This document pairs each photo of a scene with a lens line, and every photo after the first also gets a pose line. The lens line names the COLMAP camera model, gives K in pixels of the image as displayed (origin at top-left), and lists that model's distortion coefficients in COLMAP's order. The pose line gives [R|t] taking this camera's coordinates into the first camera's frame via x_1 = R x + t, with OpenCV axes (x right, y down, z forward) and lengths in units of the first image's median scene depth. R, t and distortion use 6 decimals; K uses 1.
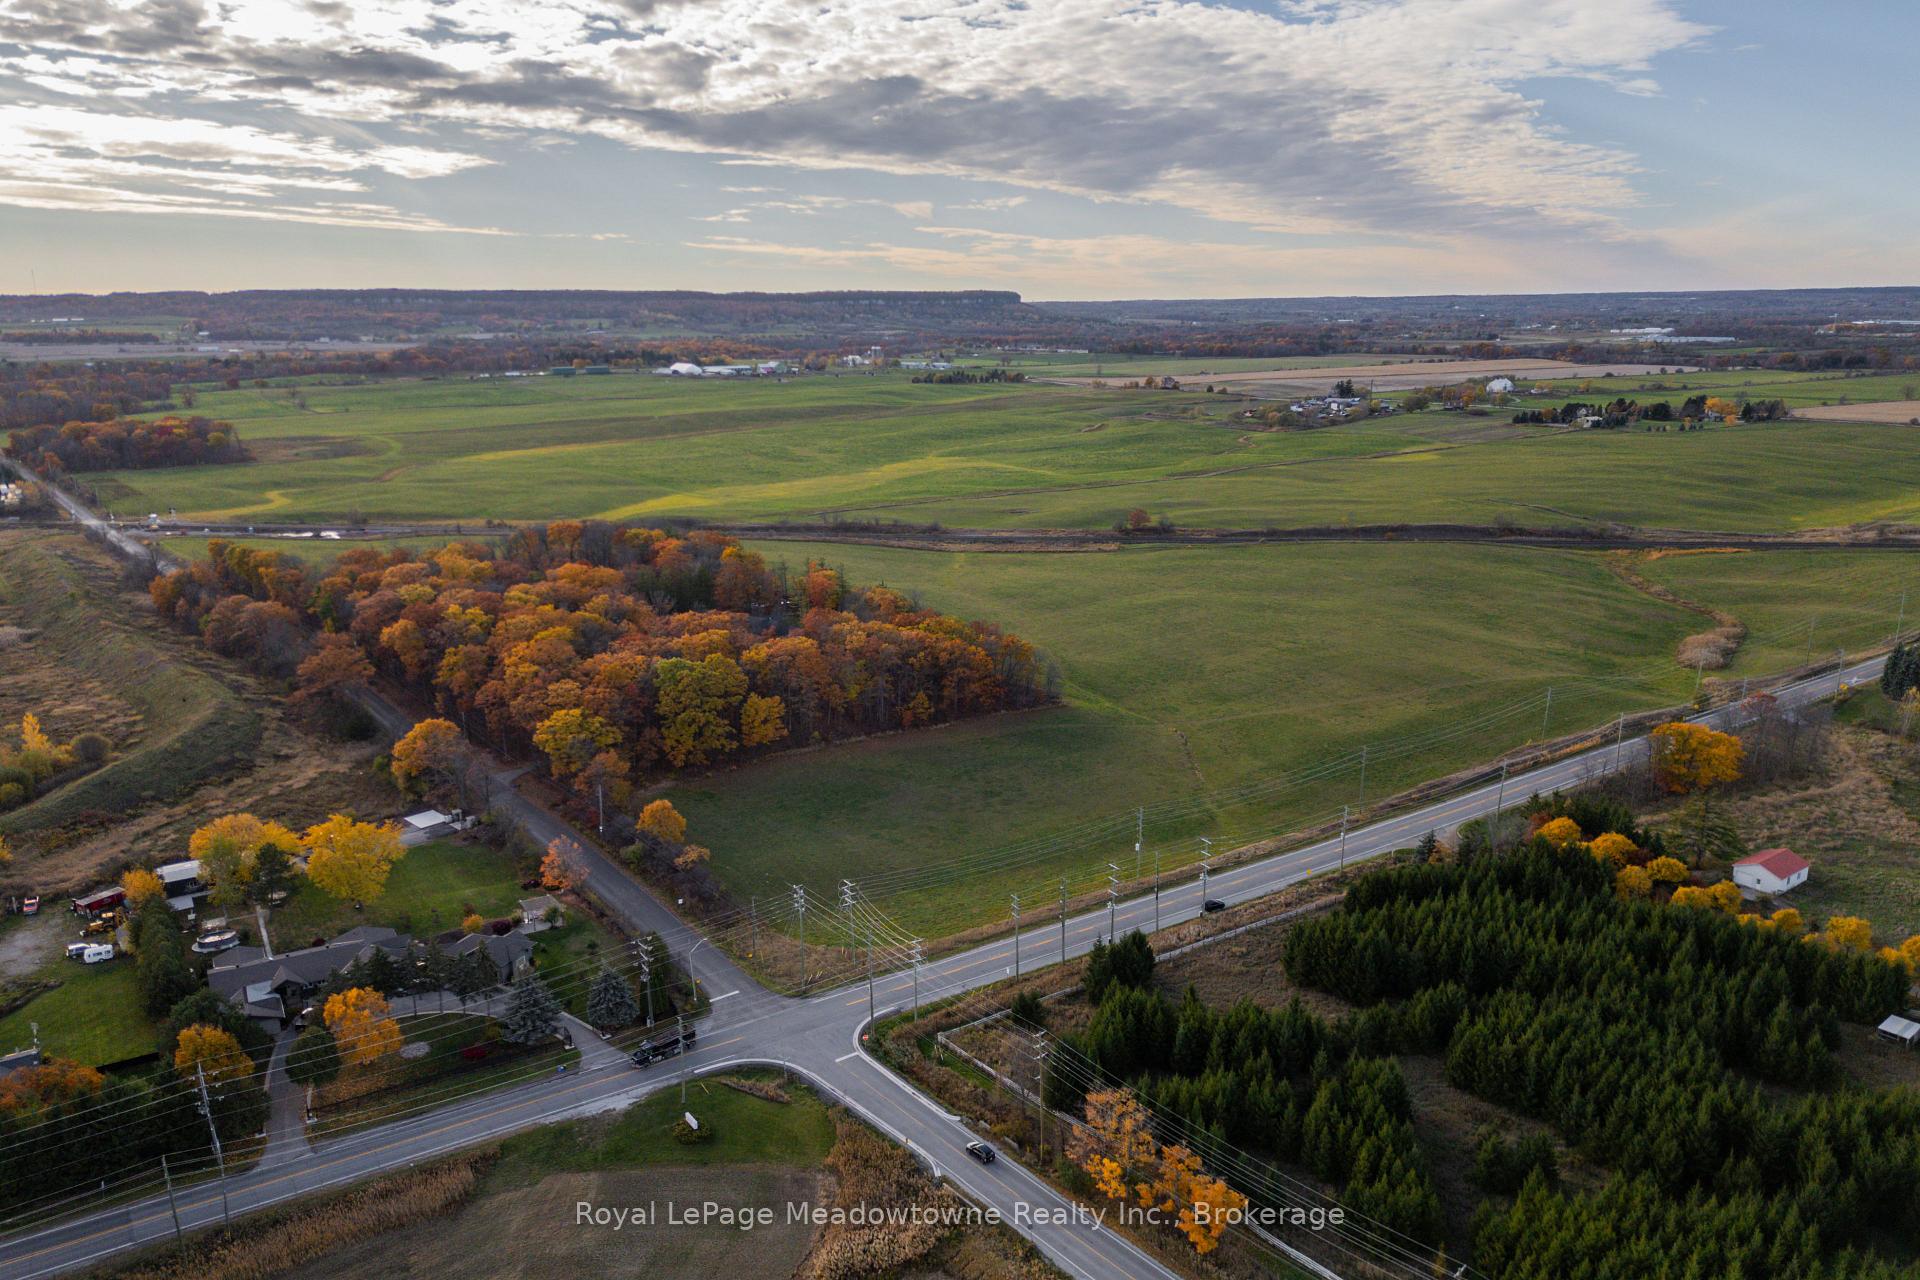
lens RADIAL K [[1386.0, 0, 965.5], [0, 1386.0, 608.1], [0, 0, 1]] dist [0.066727, -0.058018]
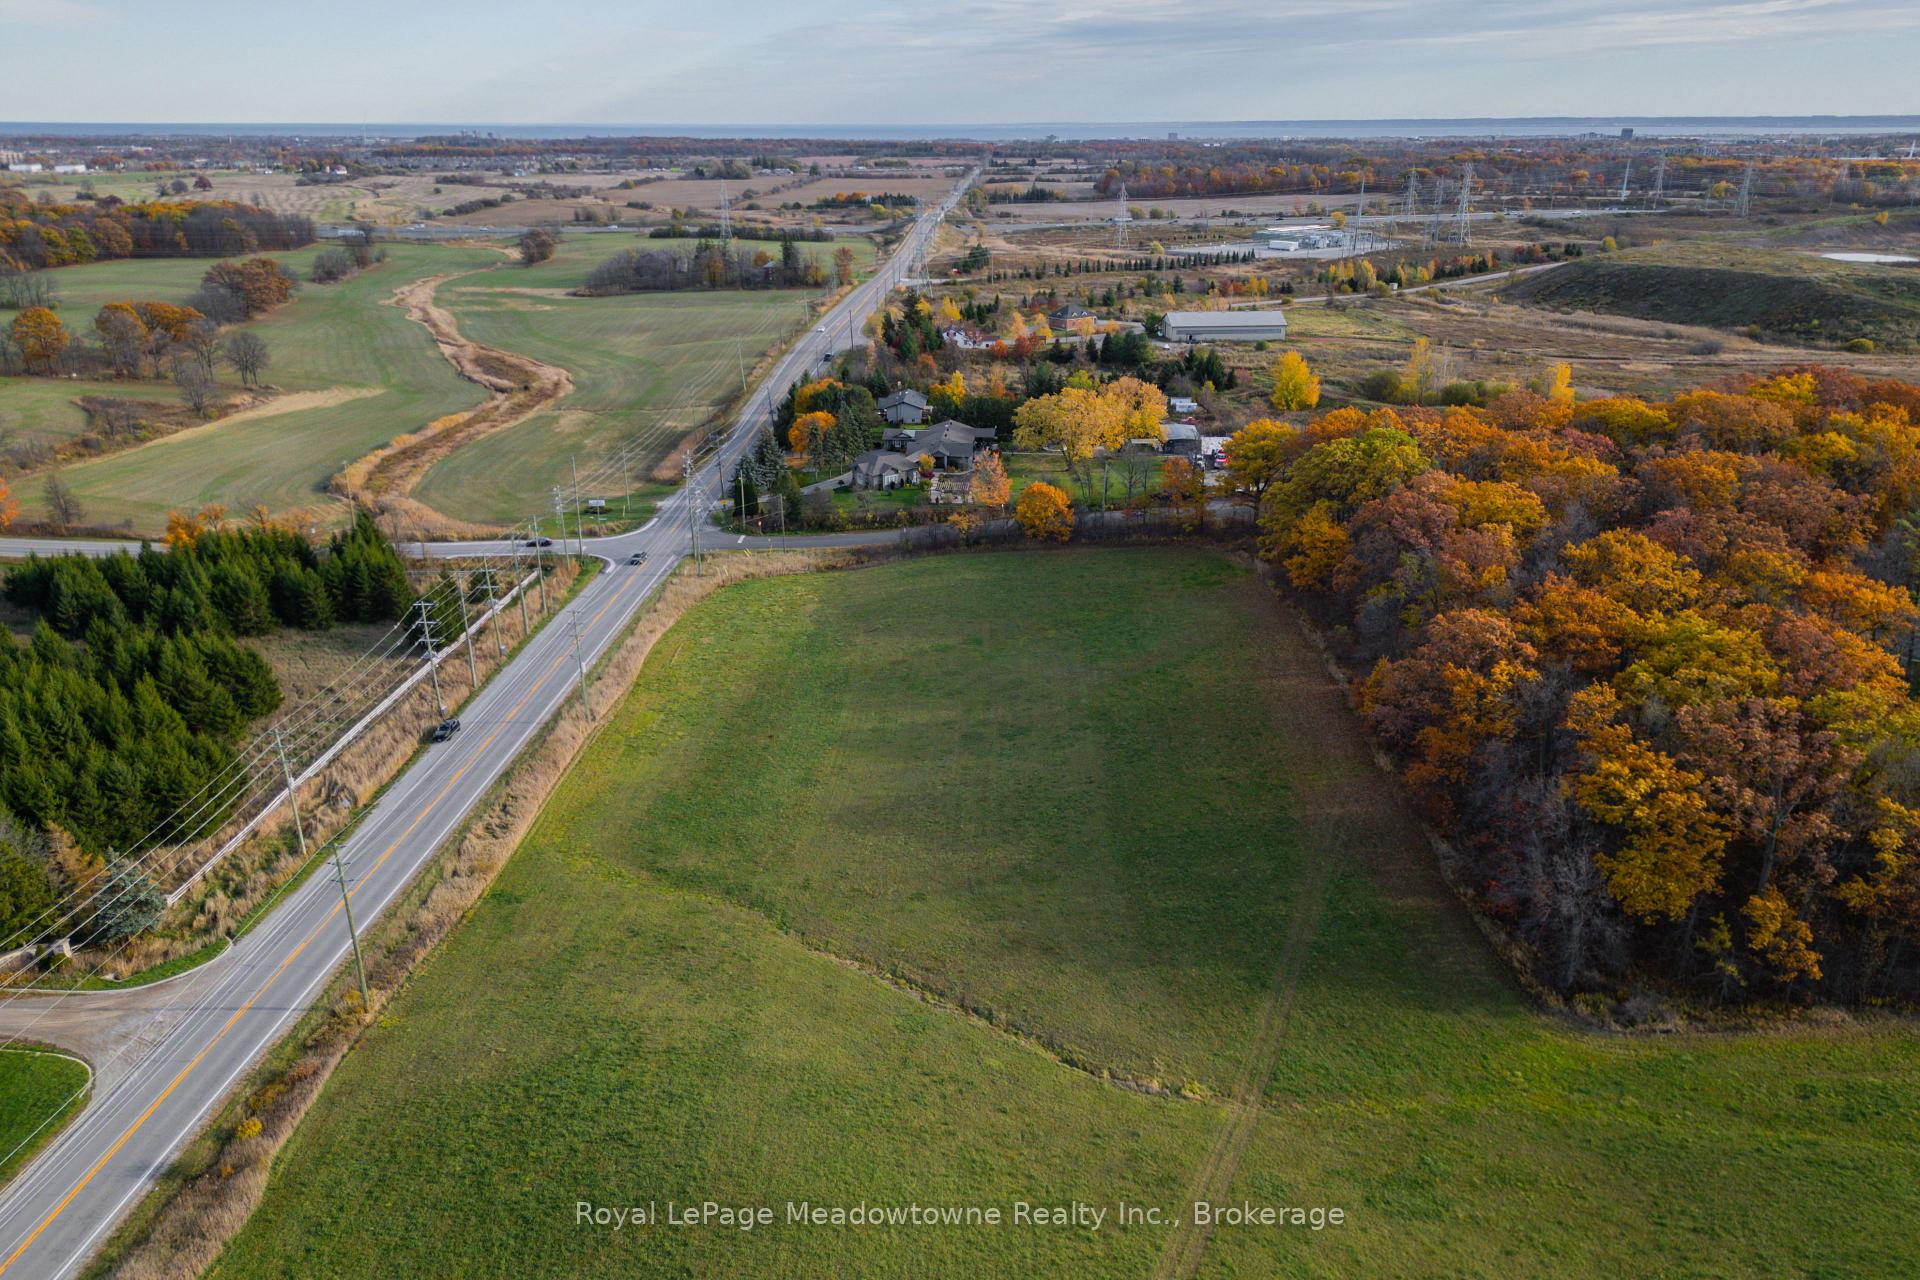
lens RADIAL K [[1336.2, 0, 955.6], [0, 1336.2, 677.0], [0, 0, 1]] dist [0.073653, -0.062442]
pose [[-0.579857, 0.313448, -0.752008, 0.352699], [-0.172858, 0.854681, 0.489531, -0.116638], [0.796169, 0.413848, -0.441411, 1.003407]]
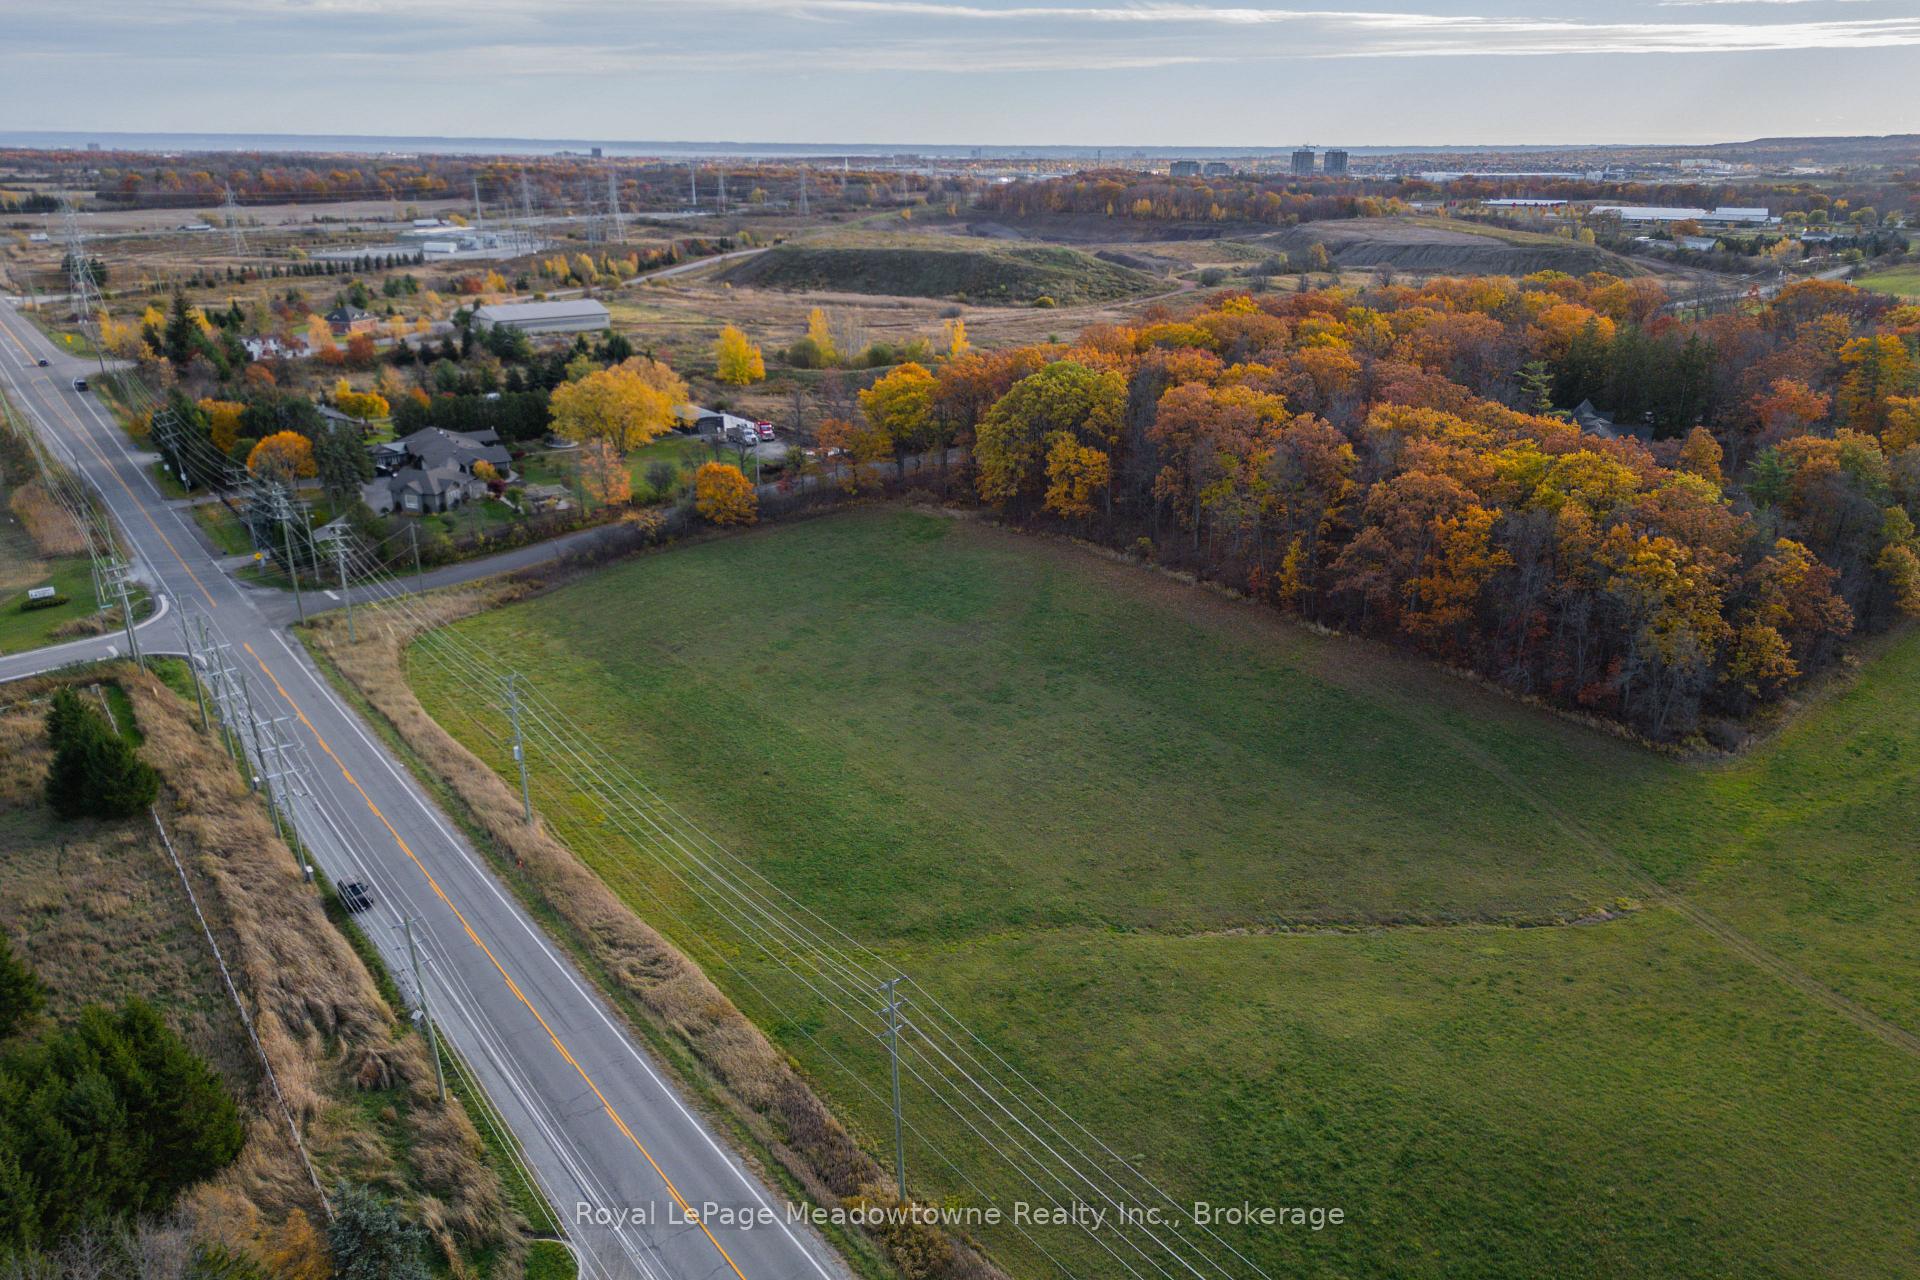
lens RADIAL K [[1336.2, 0, 953.8], [0, 1336.2, 652.9], [0, 0, 1]] dist [0.073653, -0.062442]
pose [[0.069901, 0.355462, -0.932073, 0.390921], [-0.223164, 0.916250, 0.332691, -0.033392], [0.972271, 0.184750, 0.143373, 0.757404]]
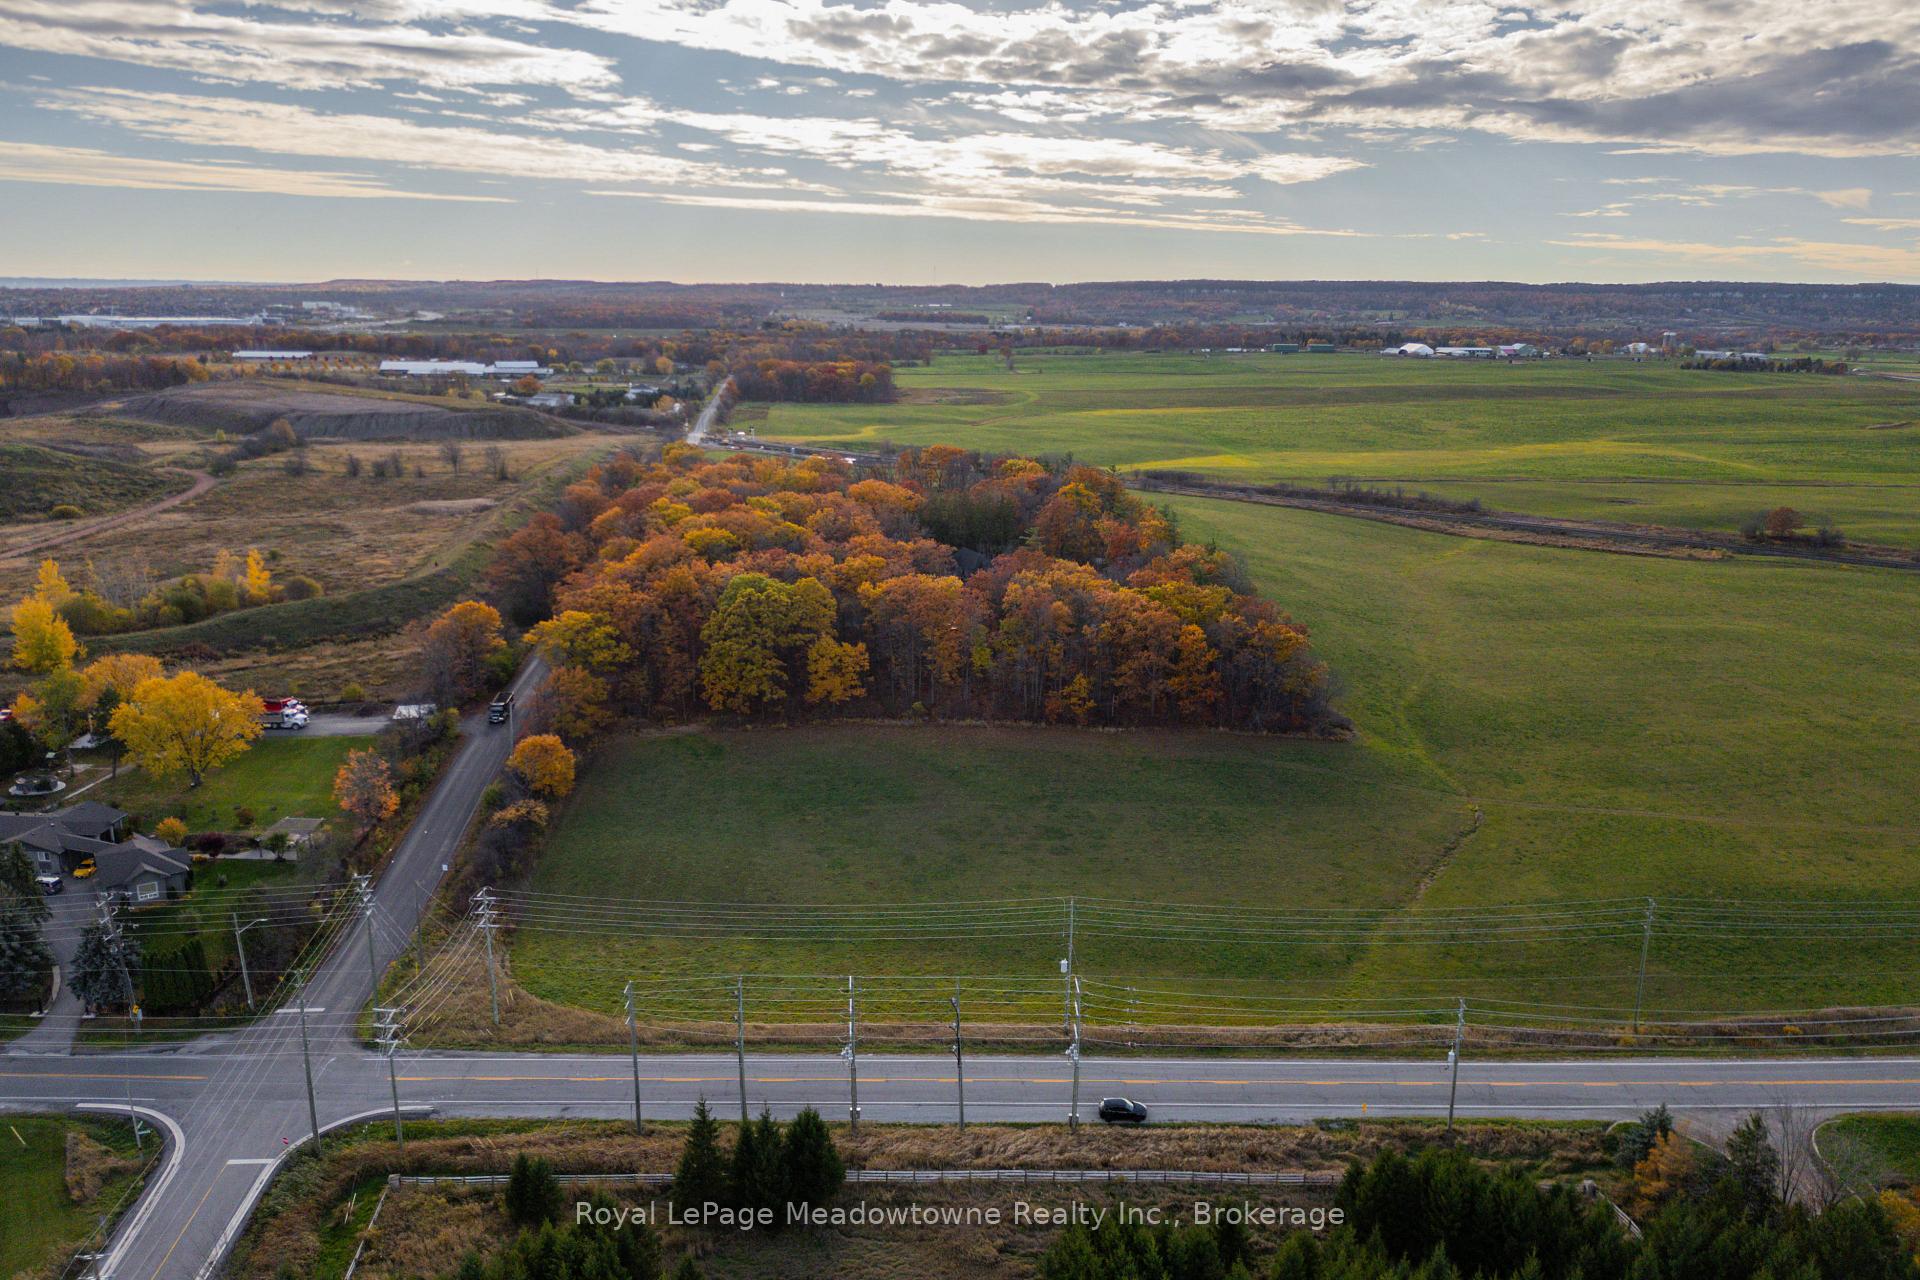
lens RADIAL K [[1386.0, 0, 960.9], [0, 1386.0, 649.0], [0, 0, 1]] dist [0.066727, -0.058018]
pose [[0.839122, 0.149940, -0.522870, 0.256417], [-0.136293, 0.988550, 0.064751, 0.010335], [0.526592, 0.016929, 0.849949, 0.352007]]
